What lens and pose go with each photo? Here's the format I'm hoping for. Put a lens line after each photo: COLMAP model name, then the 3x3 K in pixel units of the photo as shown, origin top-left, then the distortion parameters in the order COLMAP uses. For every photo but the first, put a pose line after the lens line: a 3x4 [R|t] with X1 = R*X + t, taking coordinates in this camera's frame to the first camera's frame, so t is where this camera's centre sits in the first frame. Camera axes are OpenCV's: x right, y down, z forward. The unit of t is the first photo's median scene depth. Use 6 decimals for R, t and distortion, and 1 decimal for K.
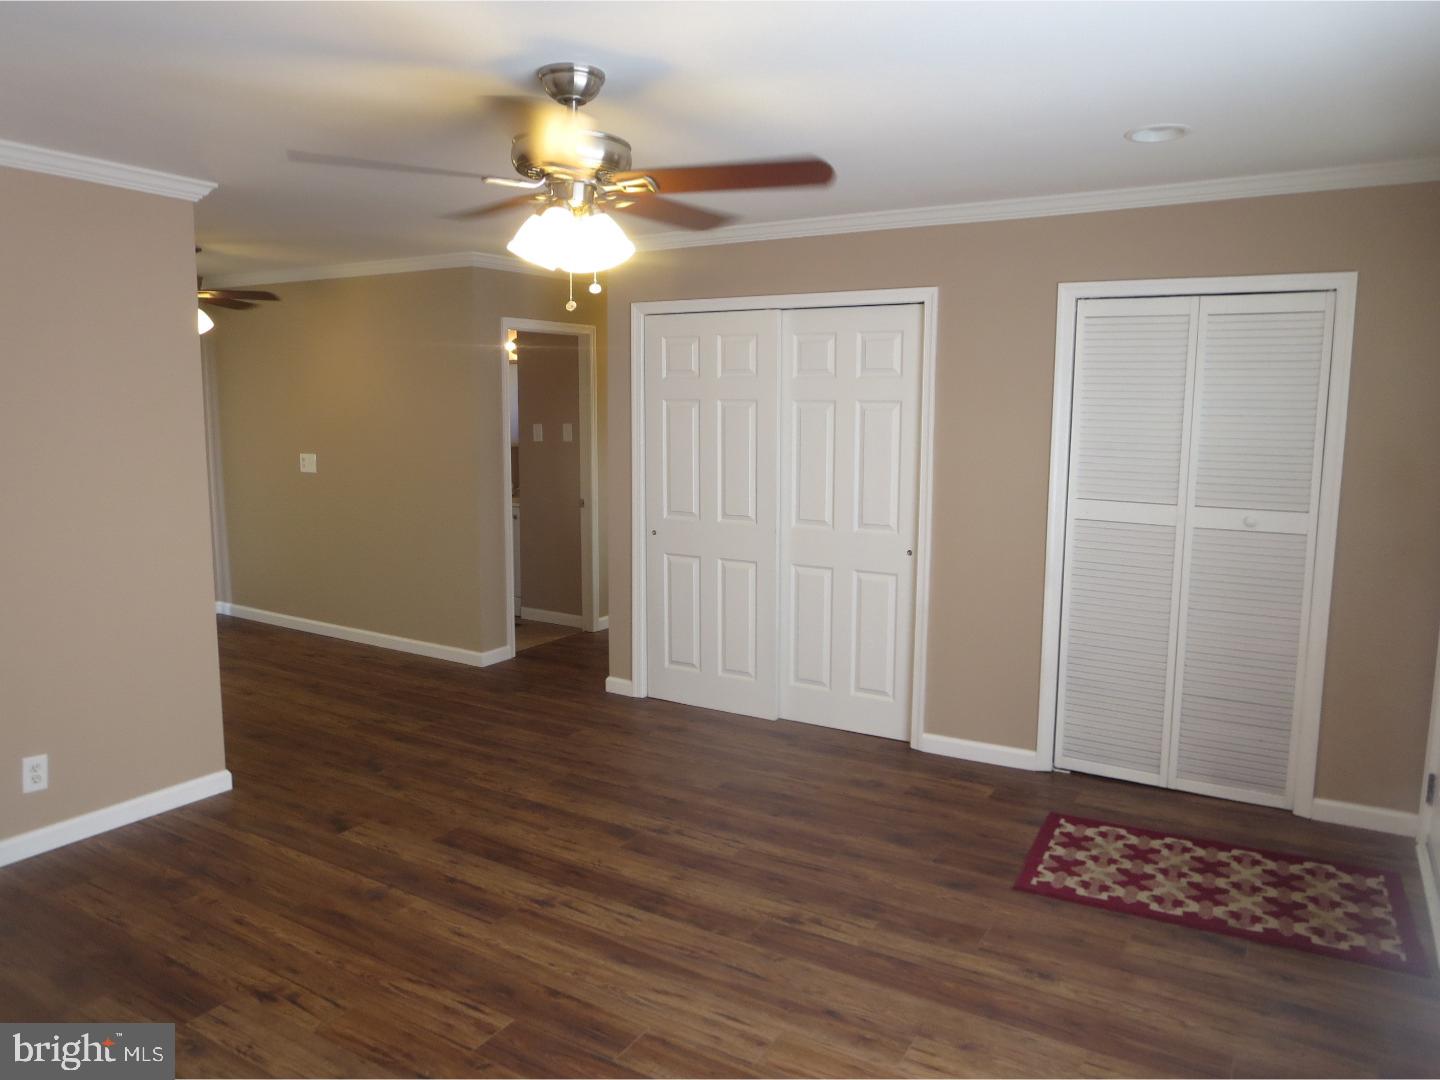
lens RADIAL K [[1016.1, 0, 720.0], [0, 1016.1, 540.0], [0, 0, 1]] dist [-0.023882, -0.003672]
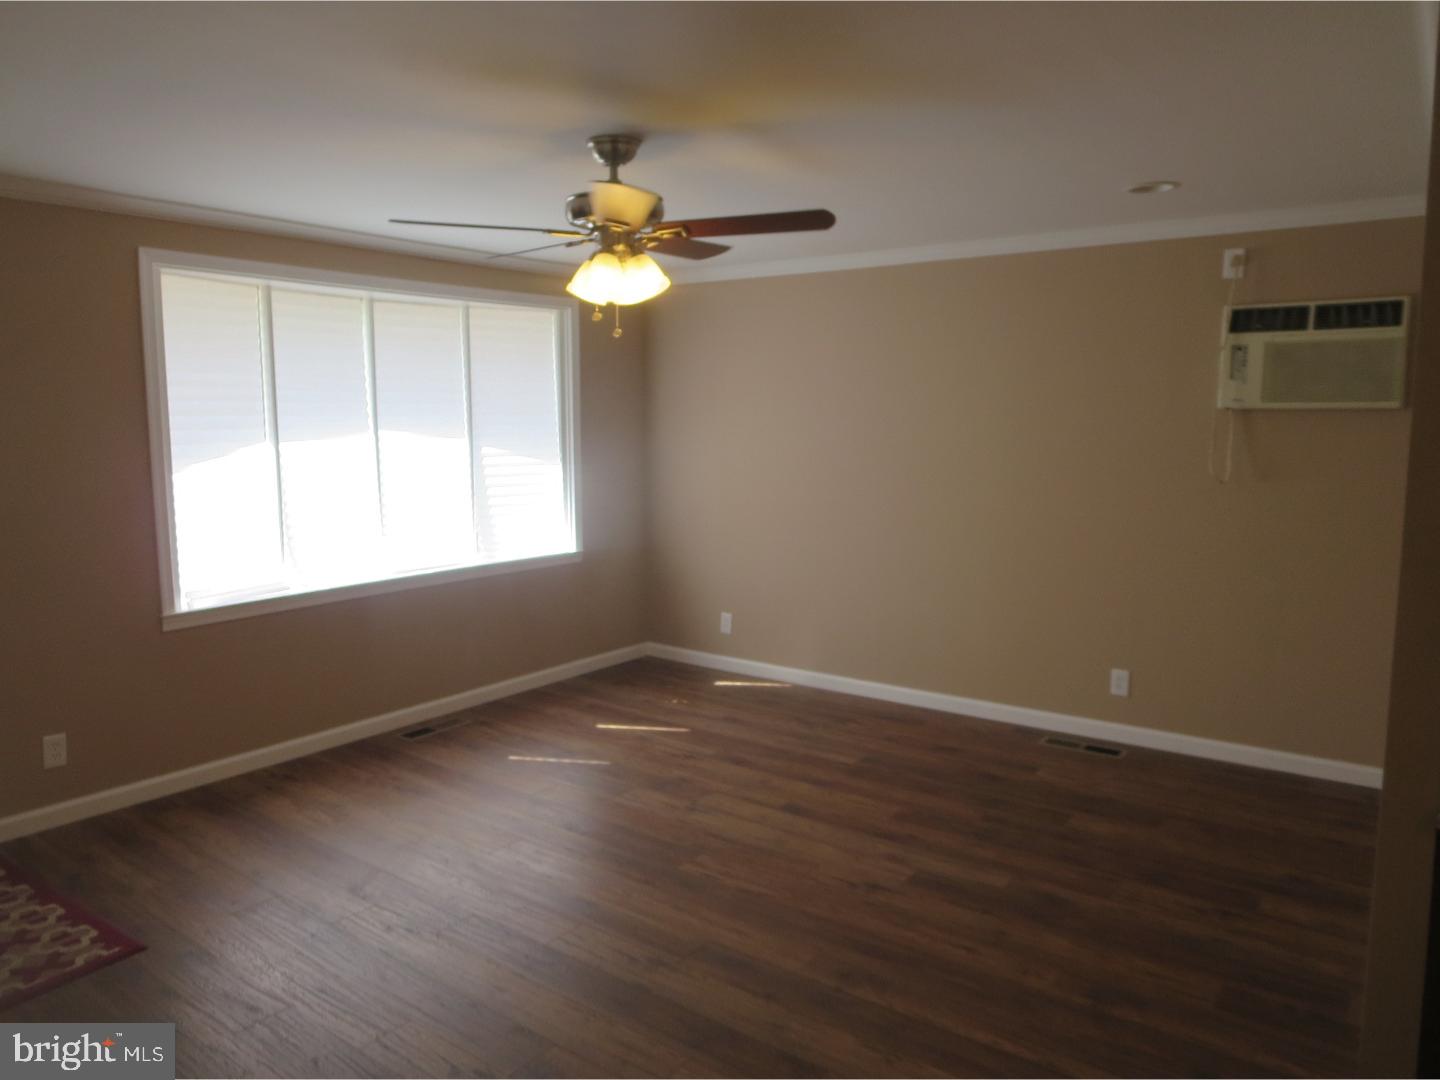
lens RADIAL K [[1016.1, 0, 720.0], [0, 1016.1, 540.0], [0, 0, 1]] dist [-0.023882, -0.003672]
pose [[-0.994965, -0.018639, 0.098477, -0.327054], [0.008144, 0.964272, 0.264789, -0.262246], [-0.099894, 0.264258, -0.959265, 1.853427]]
